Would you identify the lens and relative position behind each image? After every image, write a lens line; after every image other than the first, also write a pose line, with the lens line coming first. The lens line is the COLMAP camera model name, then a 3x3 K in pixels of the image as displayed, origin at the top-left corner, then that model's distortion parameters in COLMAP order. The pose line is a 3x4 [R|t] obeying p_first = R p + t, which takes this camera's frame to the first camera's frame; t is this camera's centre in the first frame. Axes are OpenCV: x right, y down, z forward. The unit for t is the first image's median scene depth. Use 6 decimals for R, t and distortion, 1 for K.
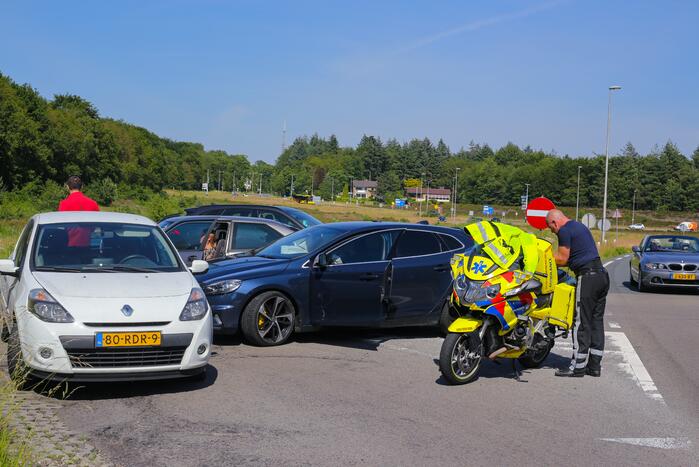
lens RADIAL K [[1008.7, 0, 350.4], [0, 1008.7, 223.2], [0, 0, 1]] dist [-0.100403, -0.042425]
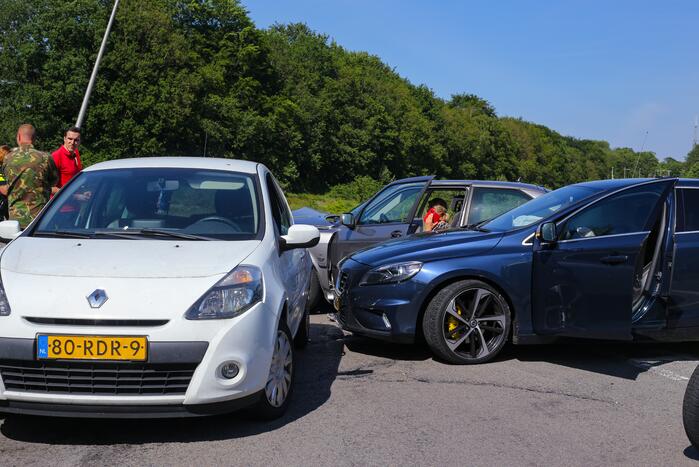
lens RADIAL K [[1008.7, 0, 350.4], [0, 1008.7, 223.2], [0, 0, 1]] dist [-0.100403, -0.042425]
pose [[0.920106, -0.002357, -0.391662, 0.126163], [0.002081, 0.999997, -0.001128, 0.037669], [0.391663, 0.000222, 0.920109, 0.445965]]
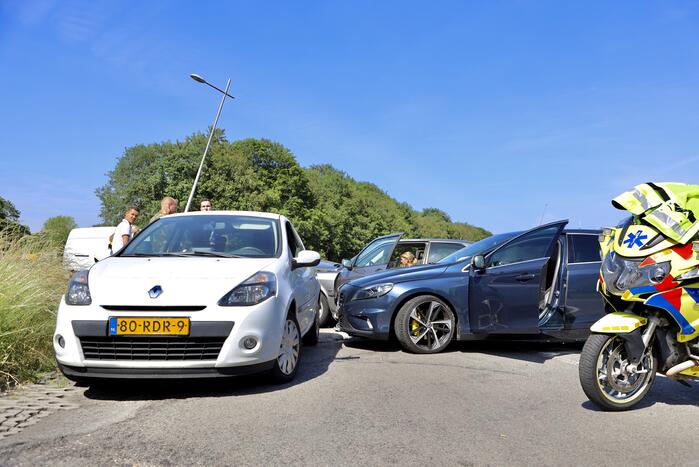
lens RADIAL K [[631.3, 0, 355.4], [0, 631.3, 230.7], [0, 0, 1]] dist [0.033715, 0.000532]
pose [[0.916855, -0.043648, -0.396826, 0.120642], [0.005956, 0.995390, -0.095725, 0.076008], [0.399175, 0.085402, 0.912889, 0.504310]]
